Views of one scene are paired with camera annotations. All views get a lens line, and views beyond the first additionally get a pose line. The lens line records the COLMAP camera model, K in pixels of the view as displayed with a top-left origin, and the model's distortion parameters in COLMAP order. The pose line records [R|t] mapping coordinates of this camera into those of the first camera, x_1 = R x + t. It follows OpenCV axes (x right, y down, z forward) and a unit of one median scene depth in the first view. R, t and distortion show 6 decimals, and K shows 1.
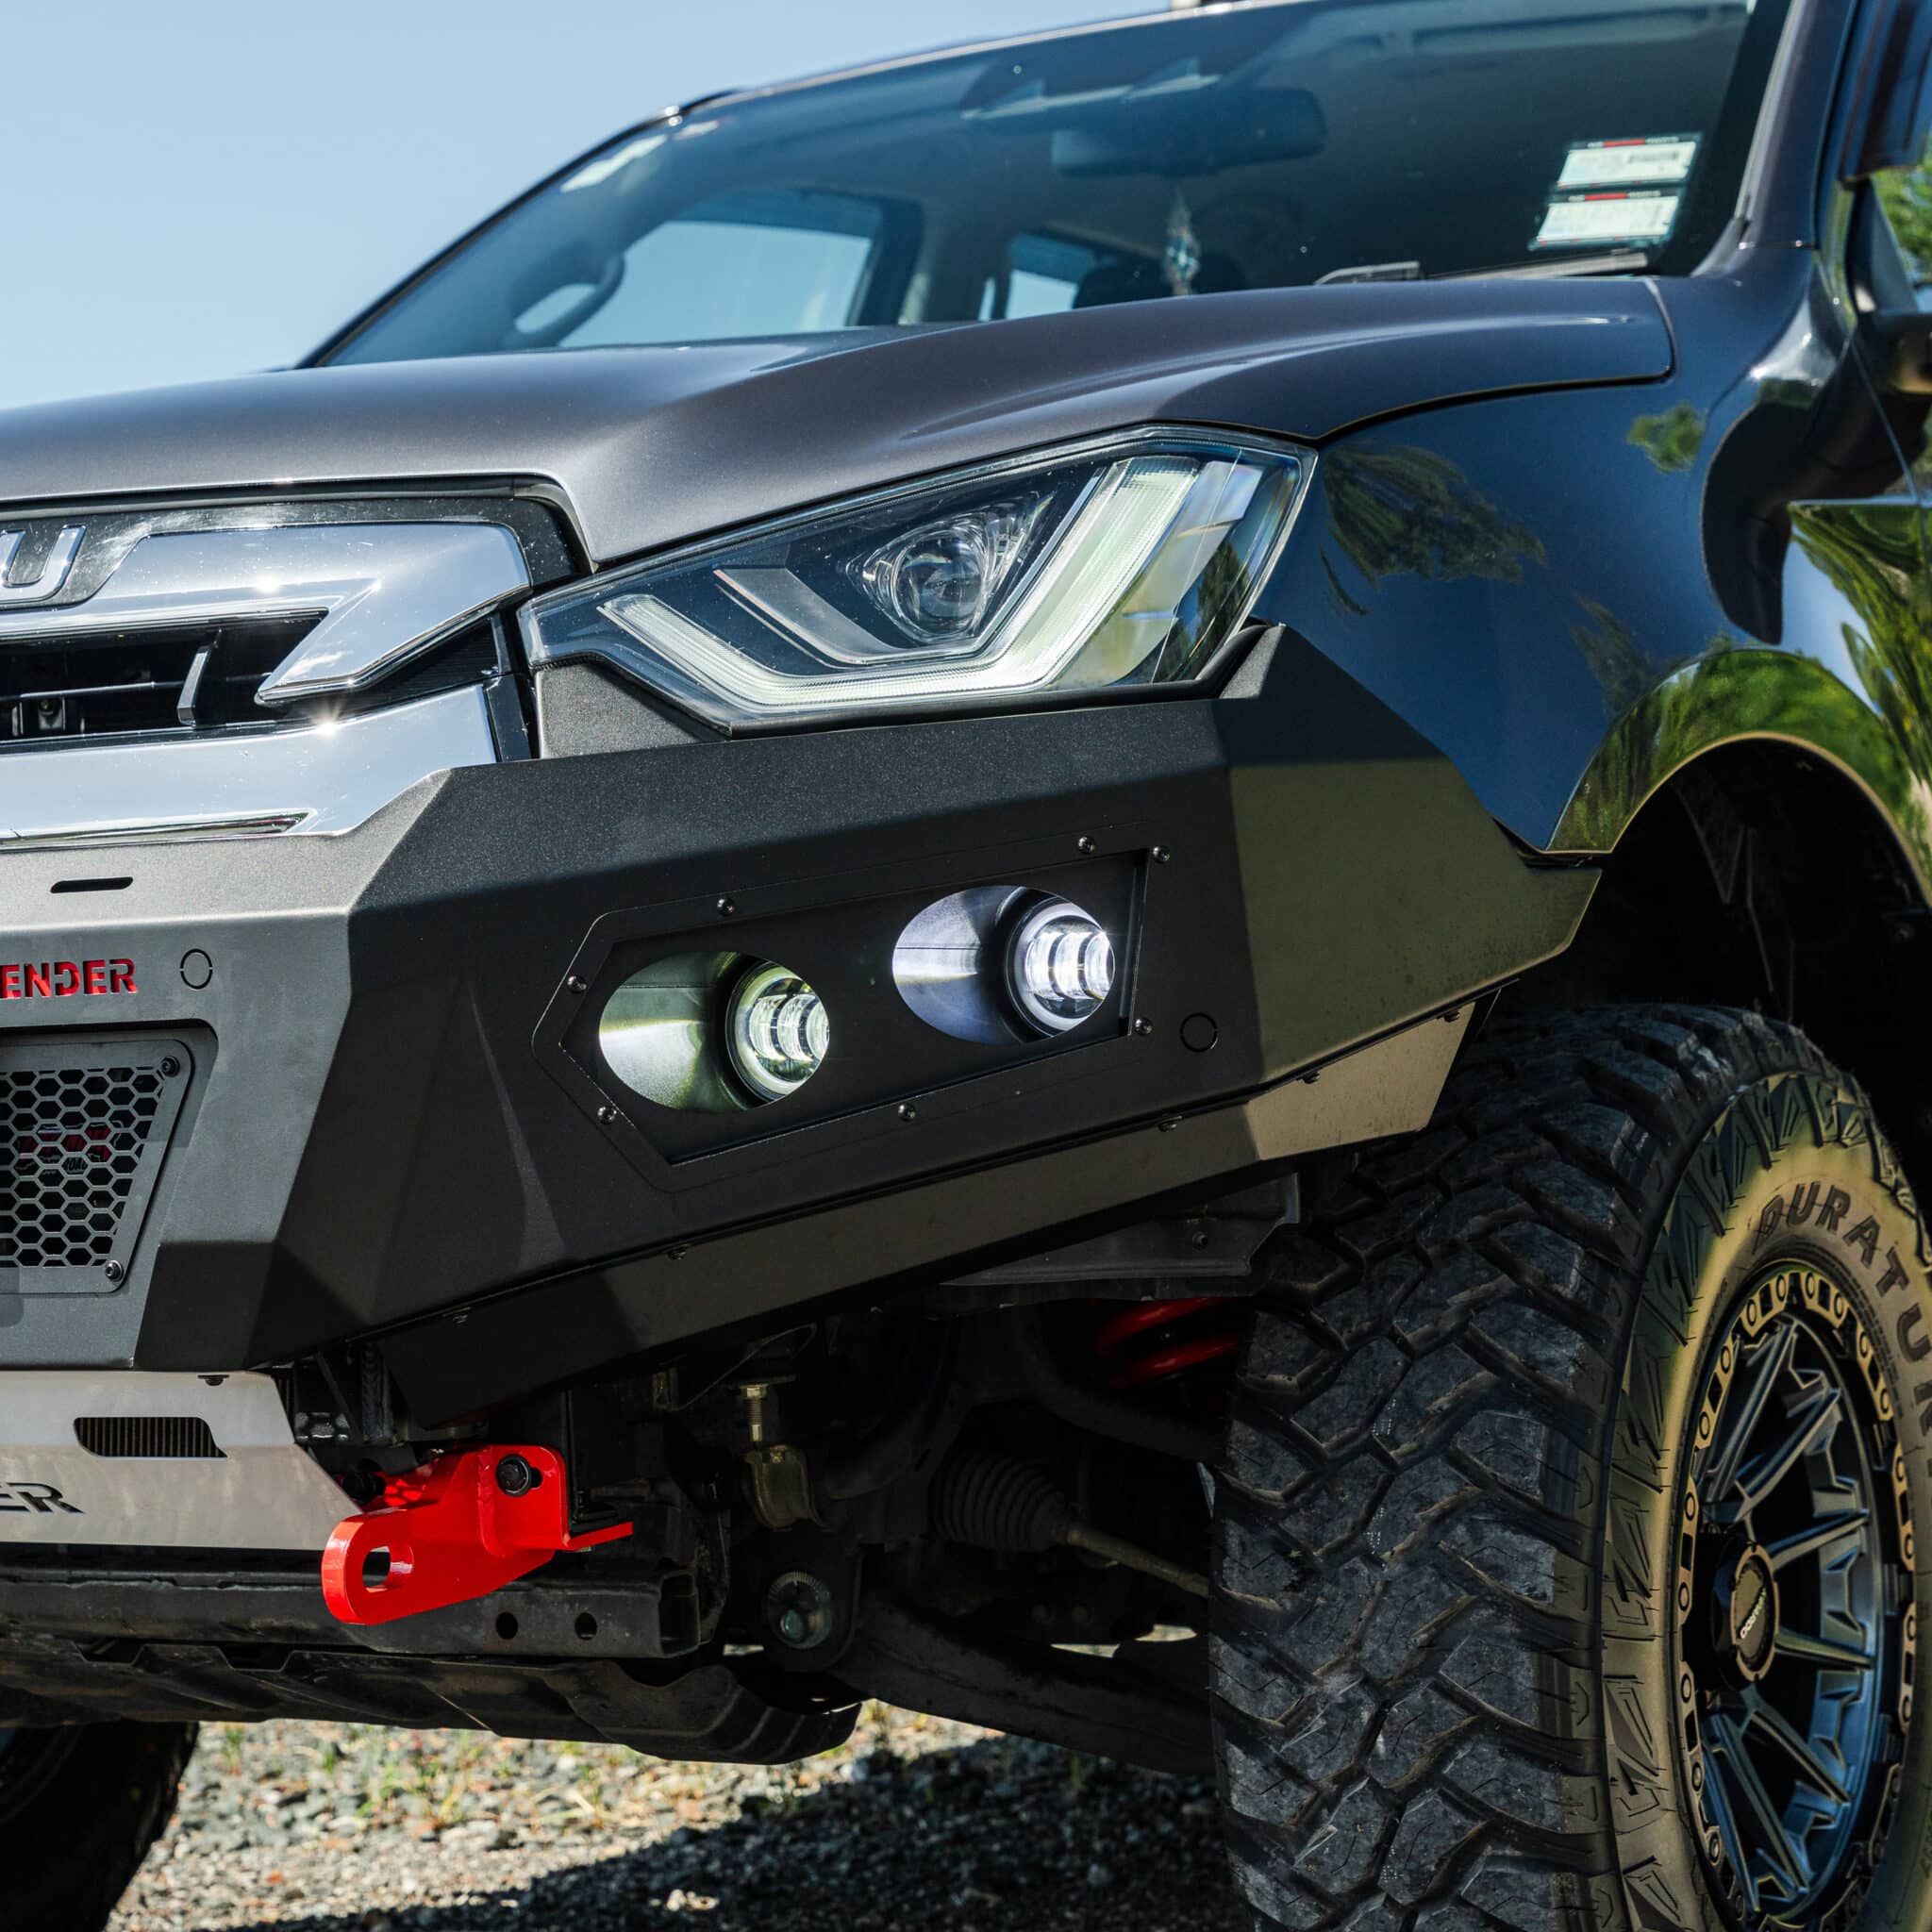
lens RADIAL K [[4892.9, 0, 966.0], [0, 4892.9, 966.0], [0, 0, 1]] dist [0.020217, 0.255187]
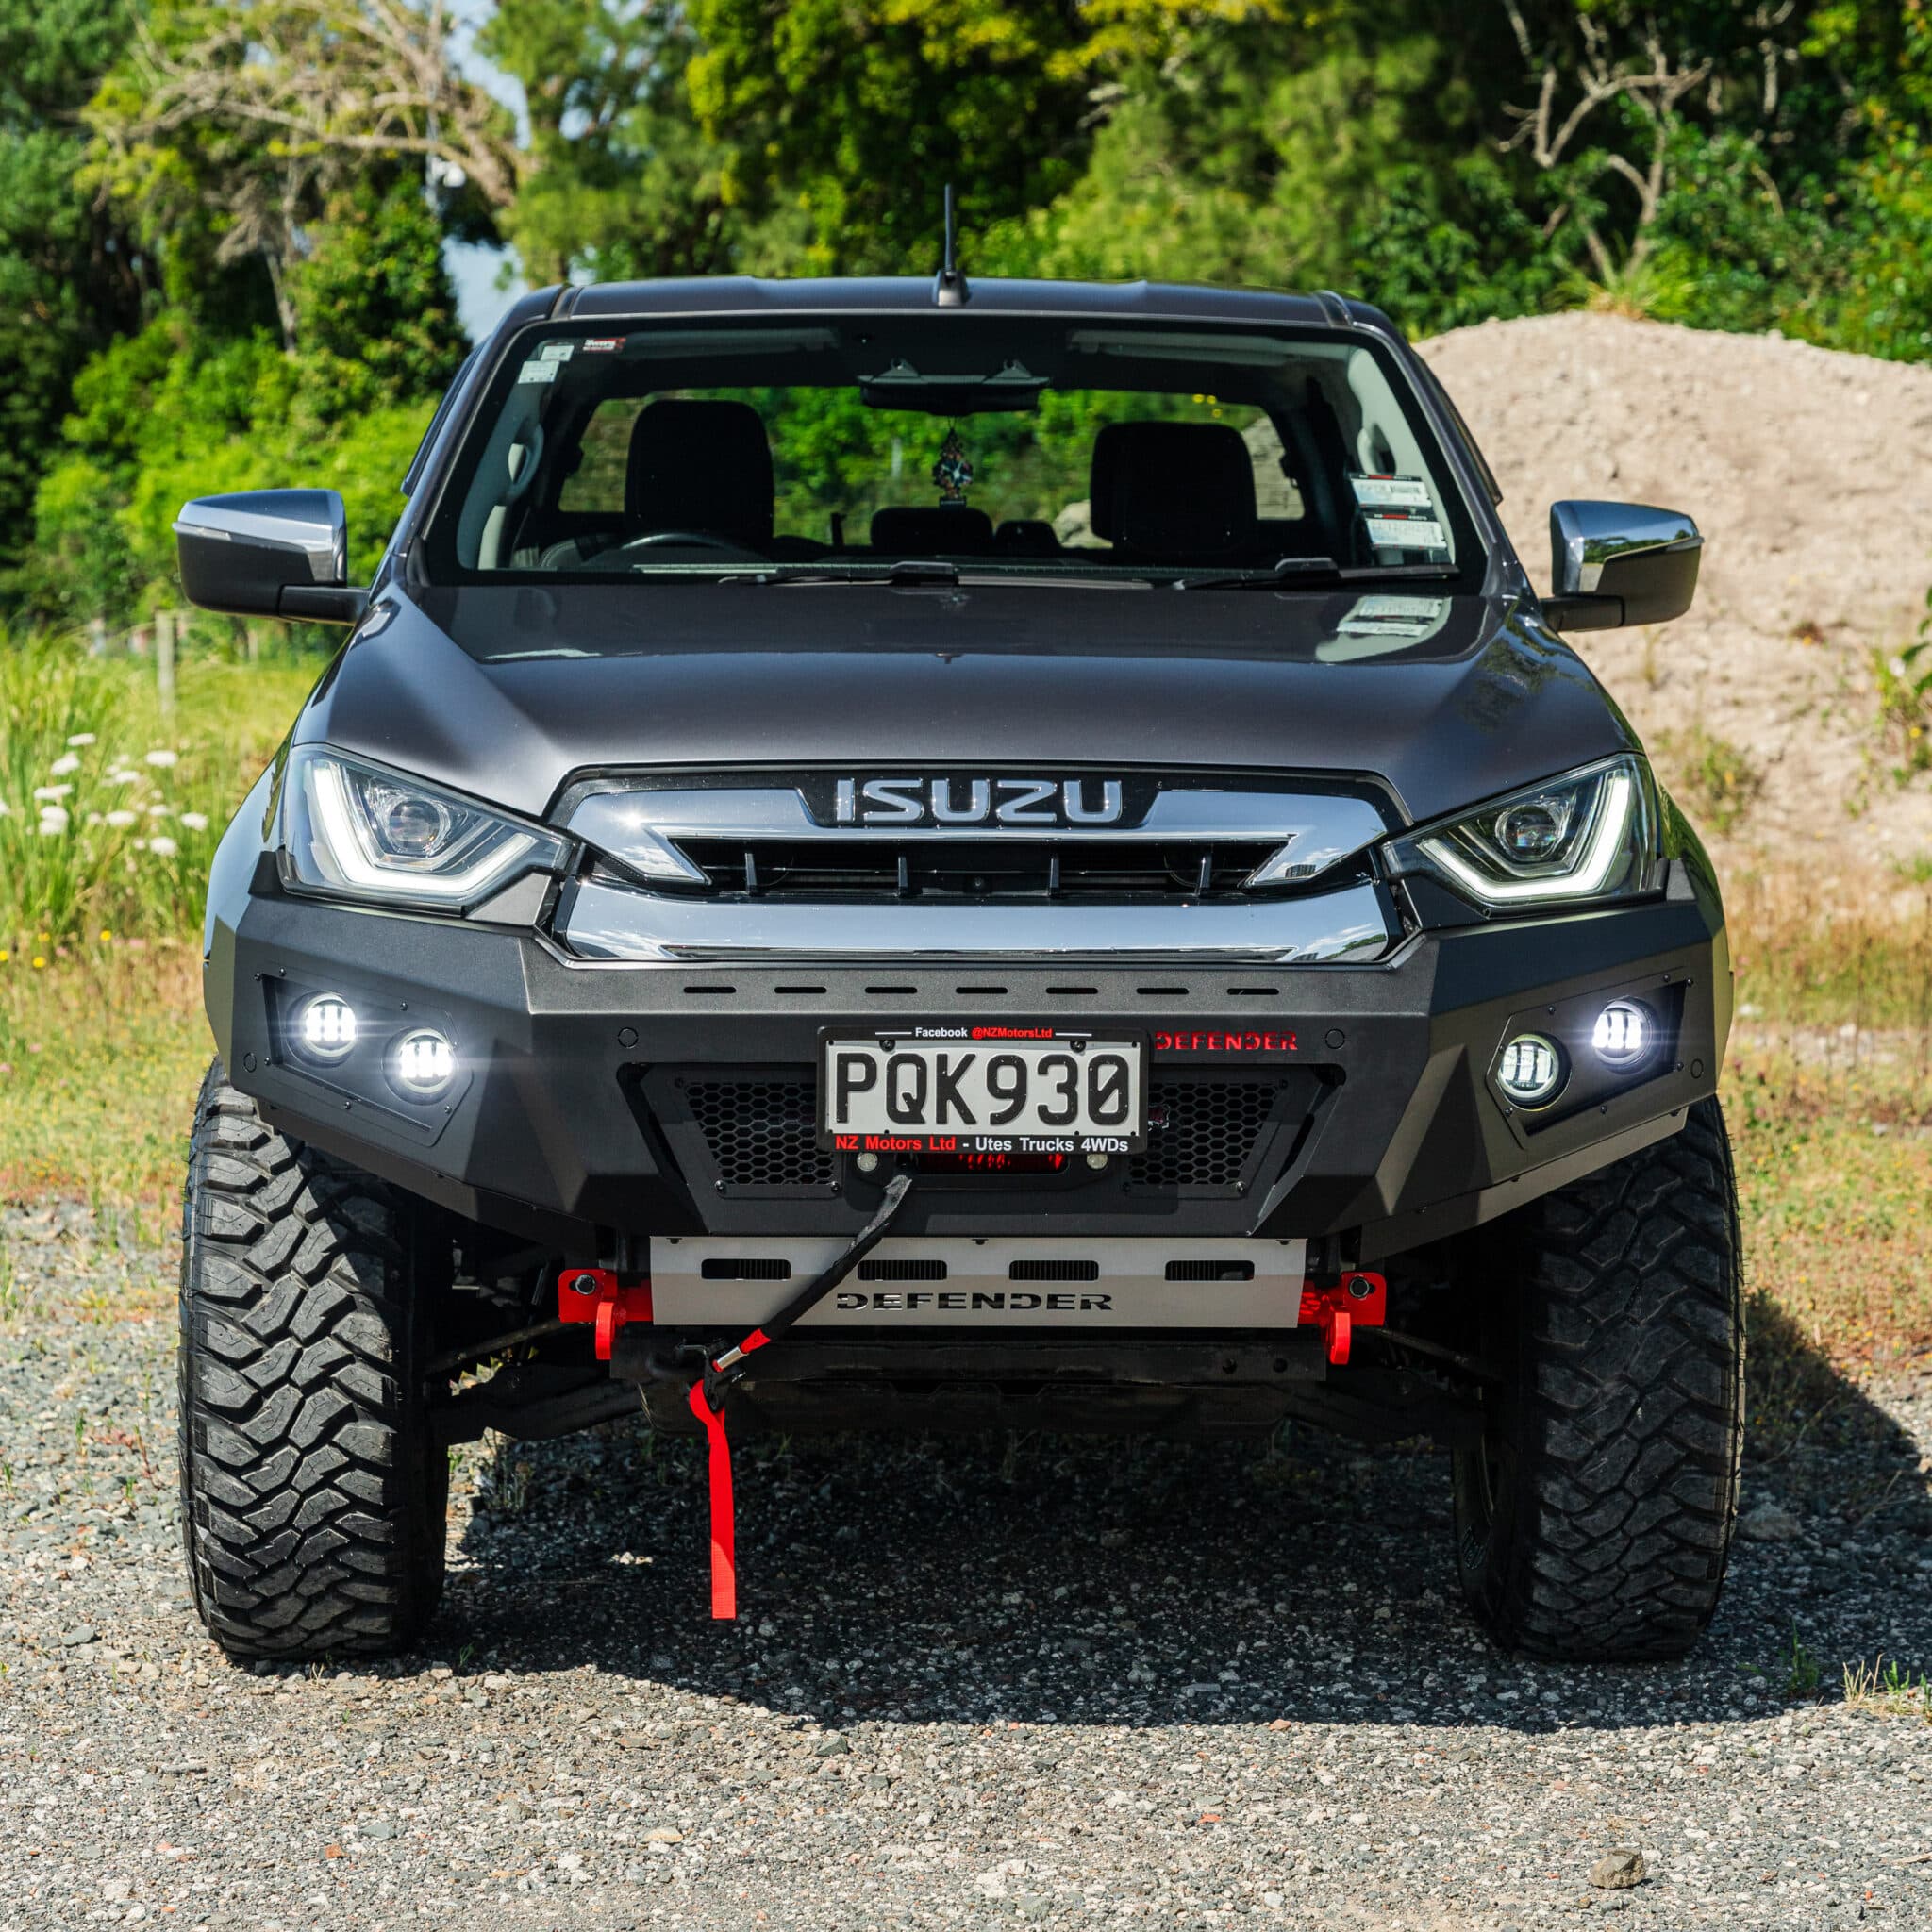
lens RADIAL K [[5795.1, 0, 964.2], [0, 5795.1, 1006.7], [0, 0, 1]] dist [0.032973, 0.626670]
pose [[0.859485, 0.009857, 0.511067, -1.356194], [-0.044341, 0.997483, 0.055332, -0.123808], [-0.509235, -0.070218, 0.857758, -0.861521]]
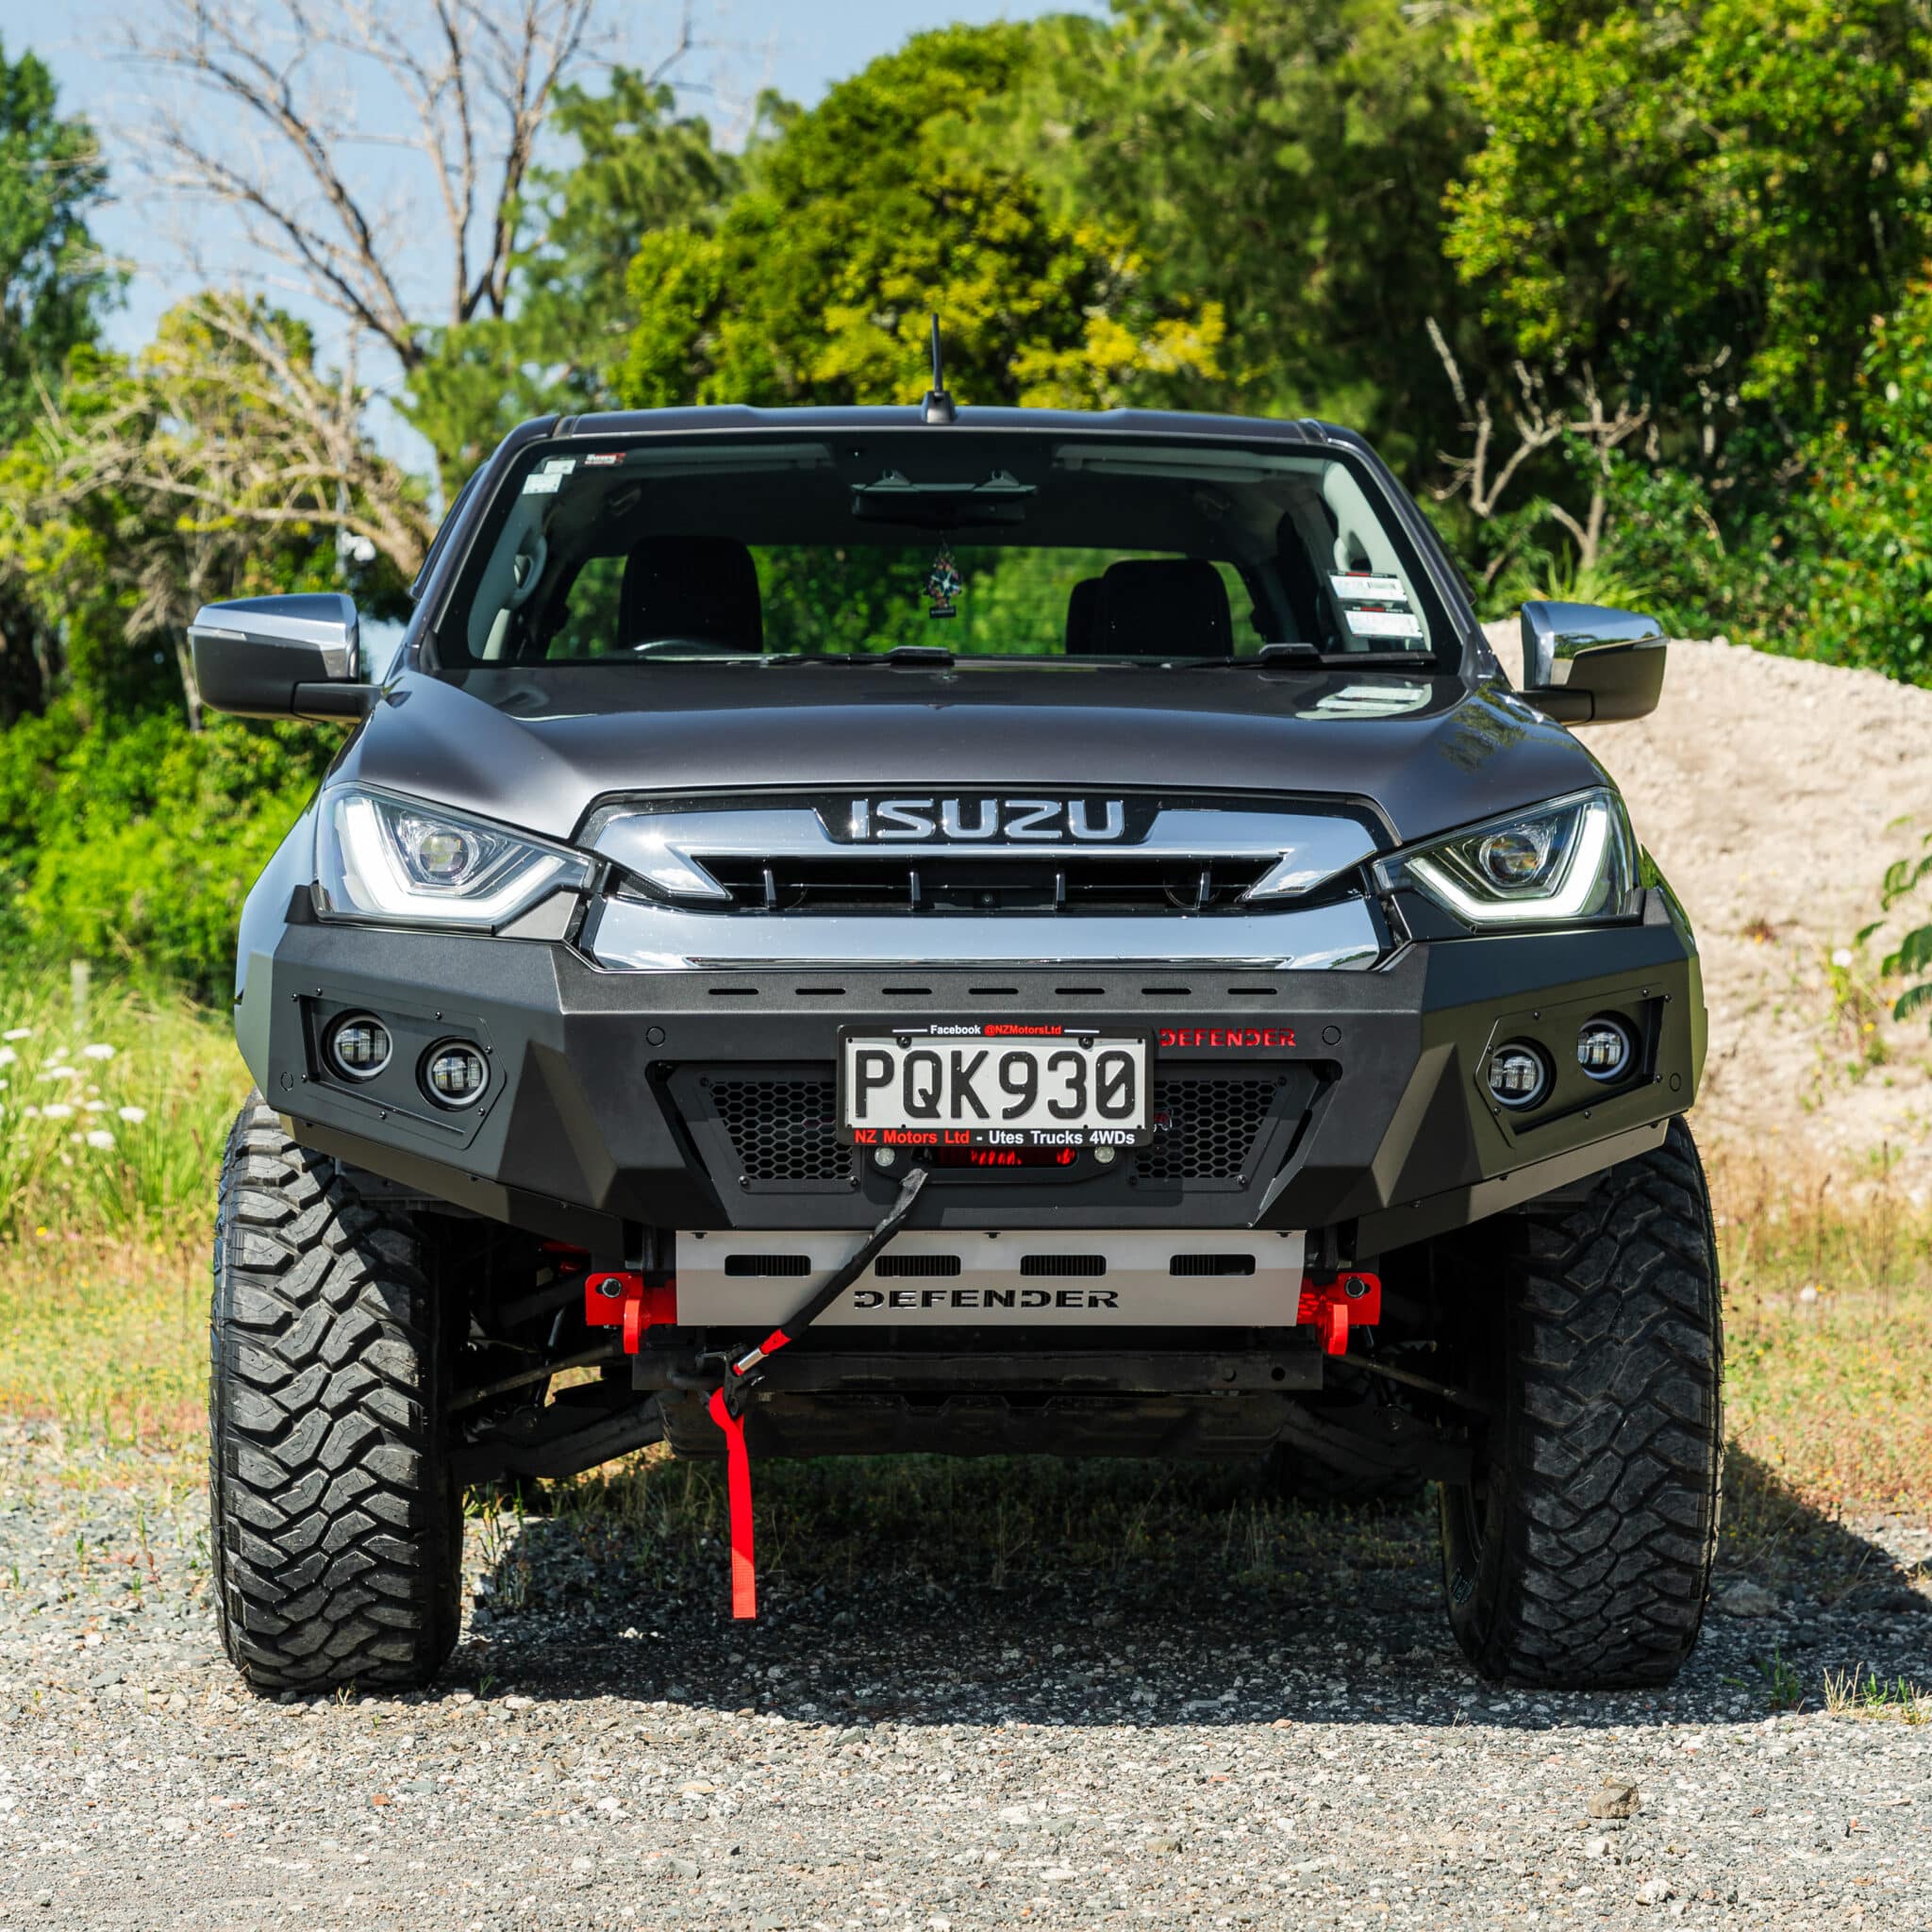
lens RADIAL K [[5997.2, 0, 966.9], [0, 5997.2, 1024.8], [0, 0, 1]] dist [0.074488, -0.281302]
pose [[0.852465, 0.039653, 0.521278, -1.473673], [-0.038983, 0.999165, -0.012254, 0.030513], [-0.521329, -0.009875, 0.853299, -1.001440]]
